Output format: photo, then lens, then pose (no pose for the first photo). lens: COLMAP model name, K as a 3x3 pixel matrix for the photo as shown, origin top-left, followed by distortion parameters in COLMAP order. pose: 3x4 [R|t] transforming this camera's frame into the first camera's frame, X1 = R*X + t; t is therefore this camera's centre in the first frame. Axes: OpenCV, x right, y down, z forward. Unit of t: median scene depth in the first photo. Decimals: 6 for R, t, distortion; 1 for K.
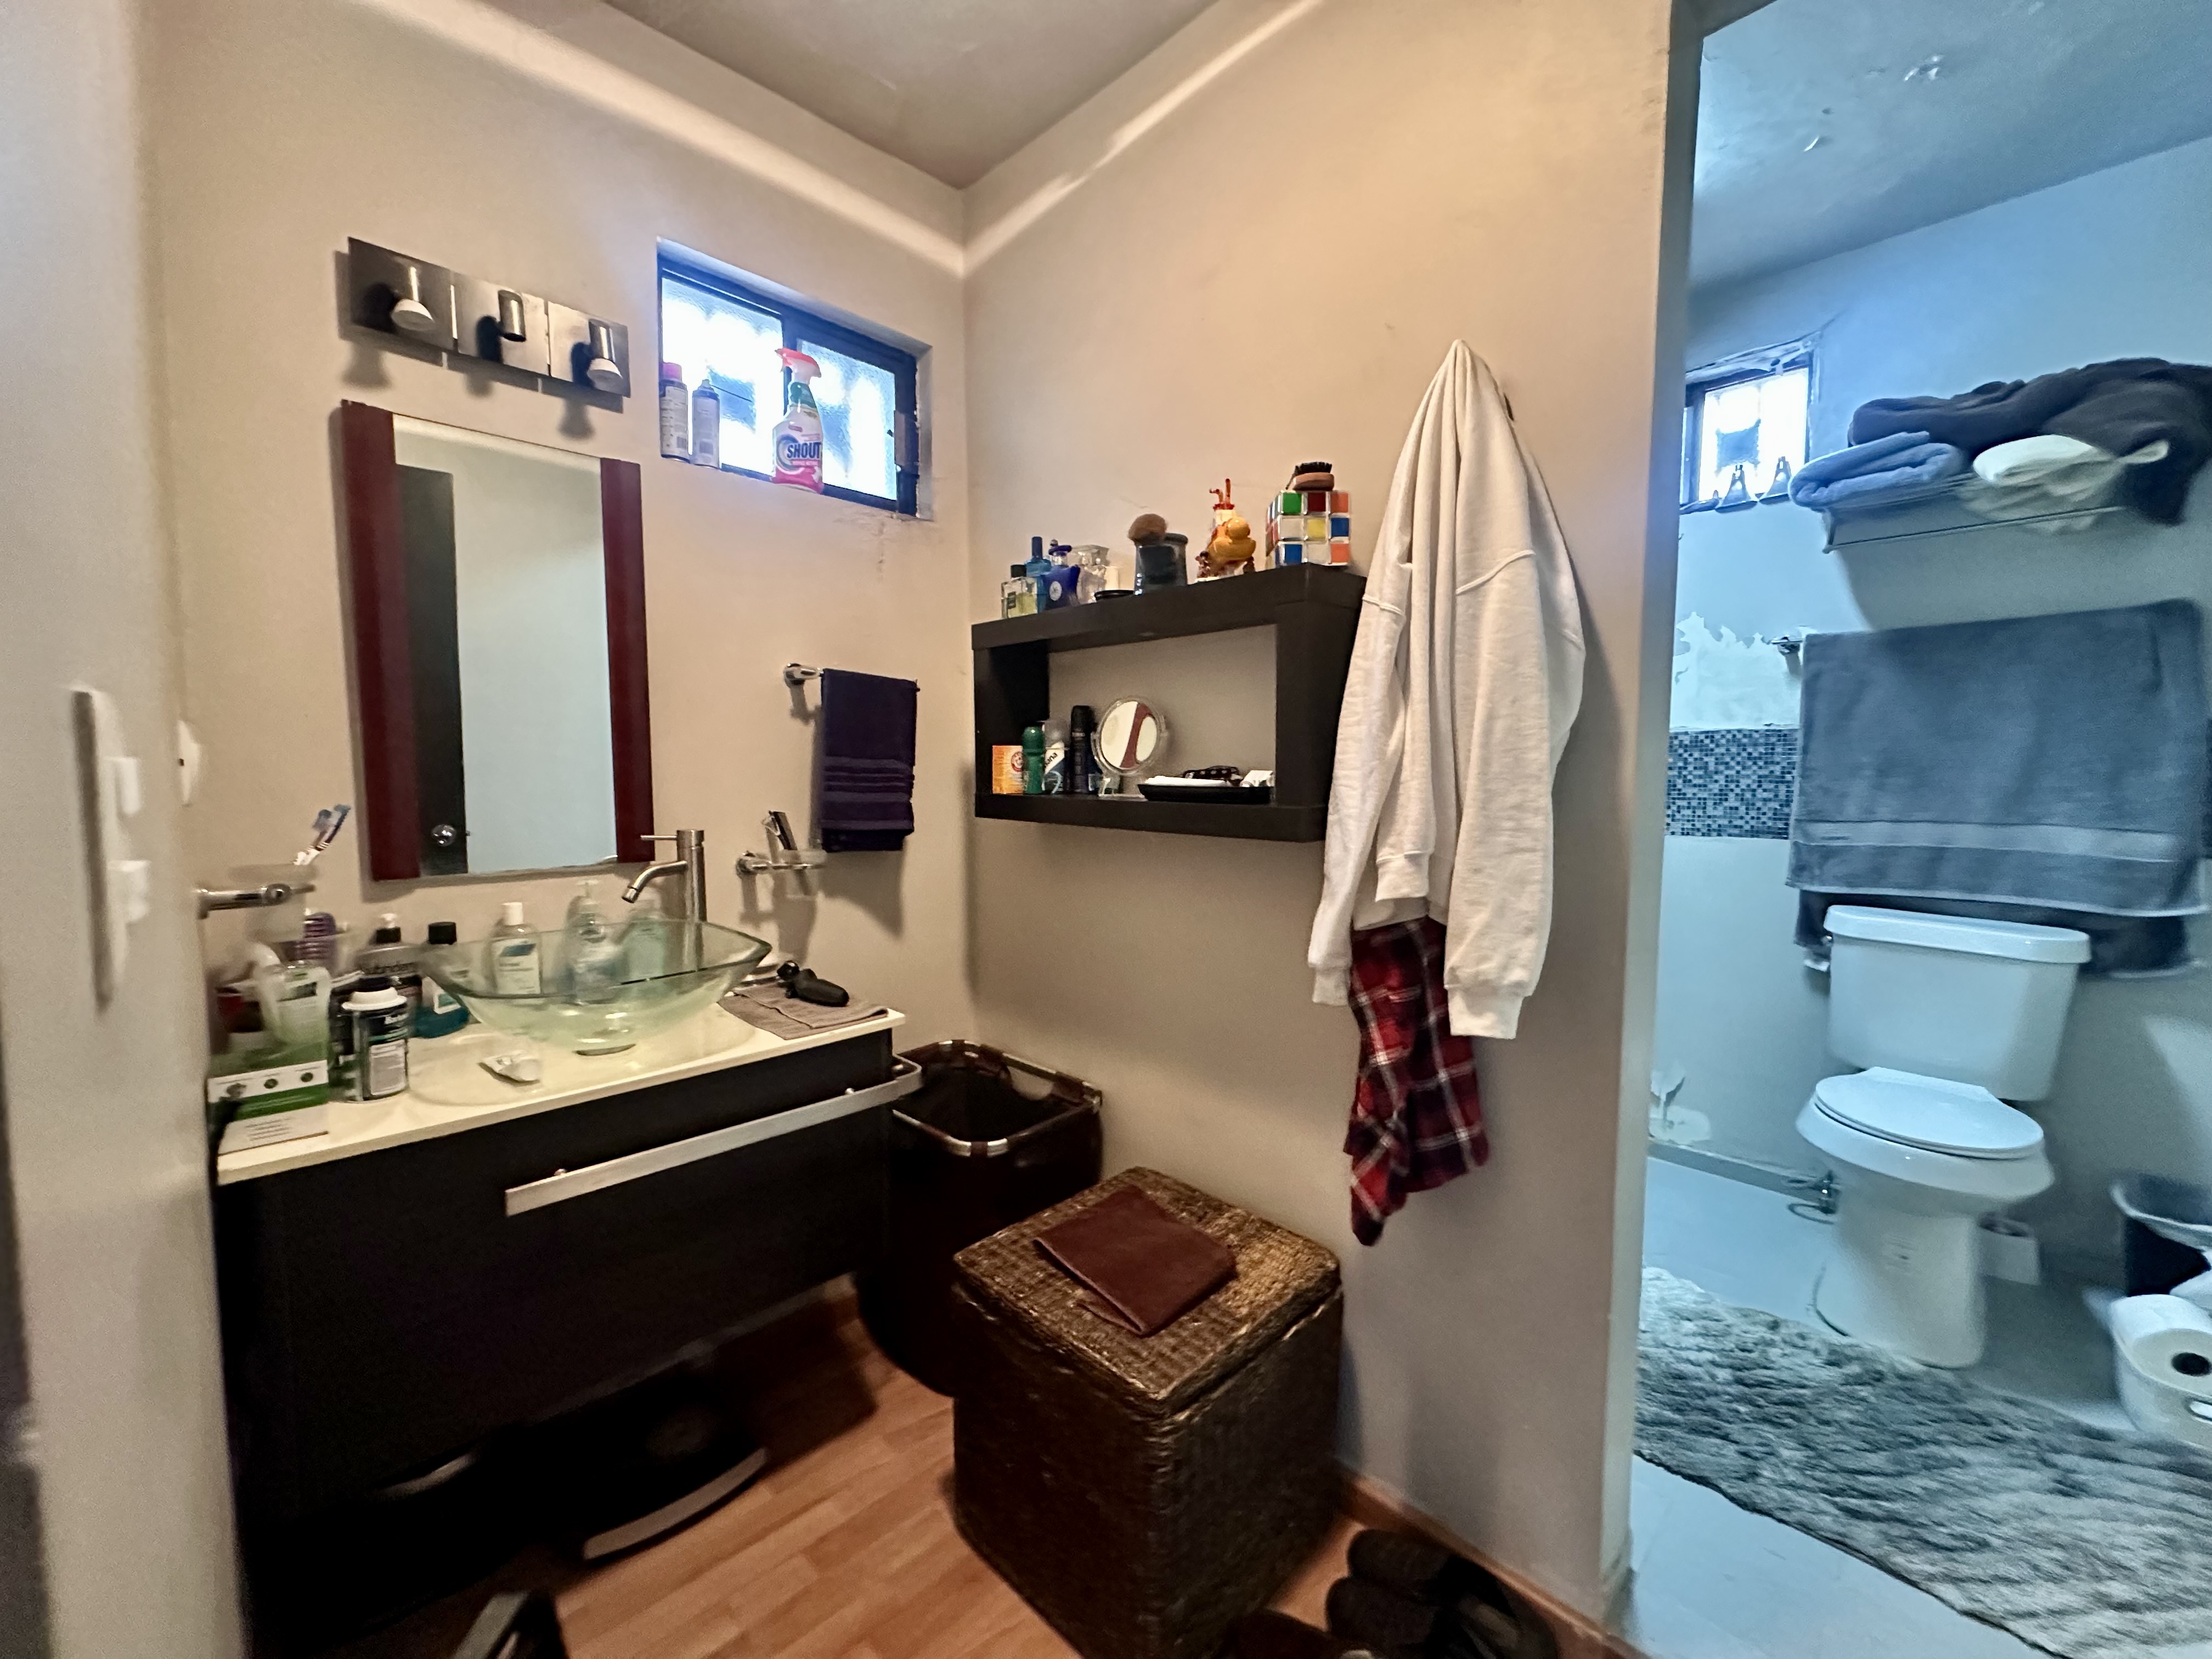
lens RADIAL K [[889.4, 0, 1101.8], [0, 889.4, 830.7], [0, 0, 1]] dist [-0.001347, 0.000371]
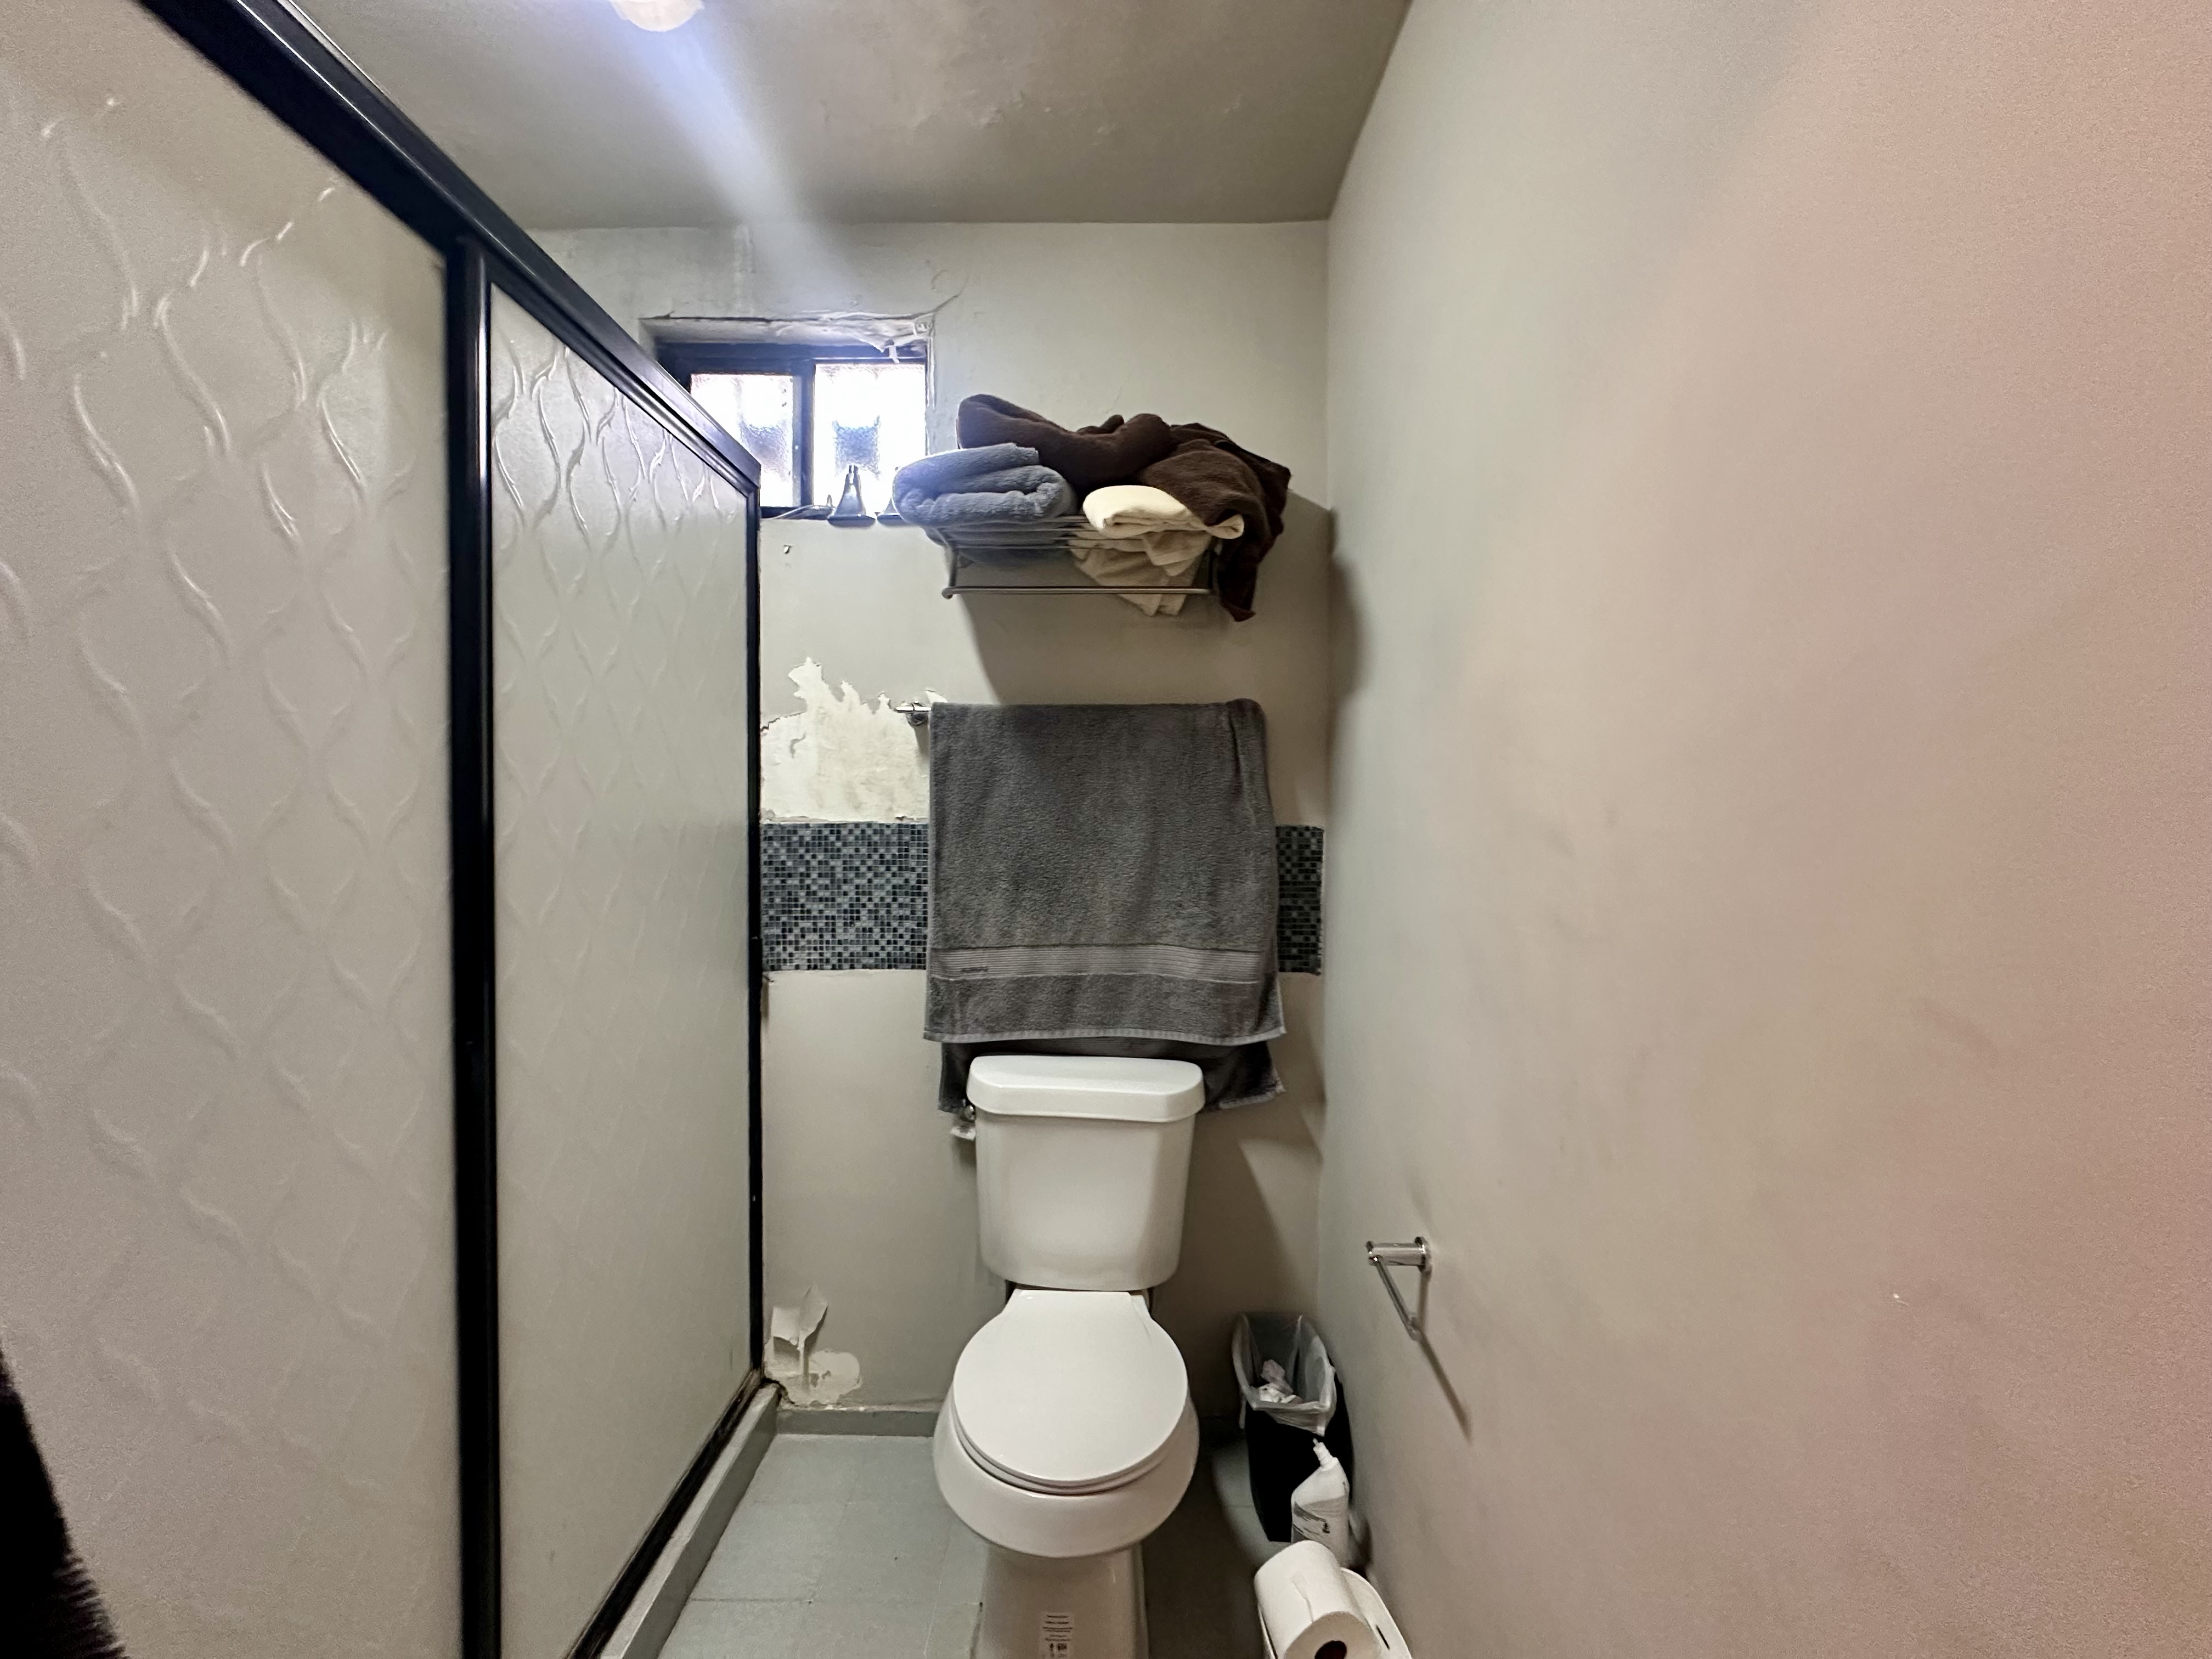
lens RADIAL K [[889.4, 0, 1101.8], [0, 889.4, 830.7], [0, 0, 1]] dist [-0.001347, 0.000371]
pose [[0.709188, -0.017666, 0.704798, 0.364127], [0.044840, 0.998792, -0.020085, -0.091357], [-0.703592, 0.045847, 0.709124, 0.372282]]
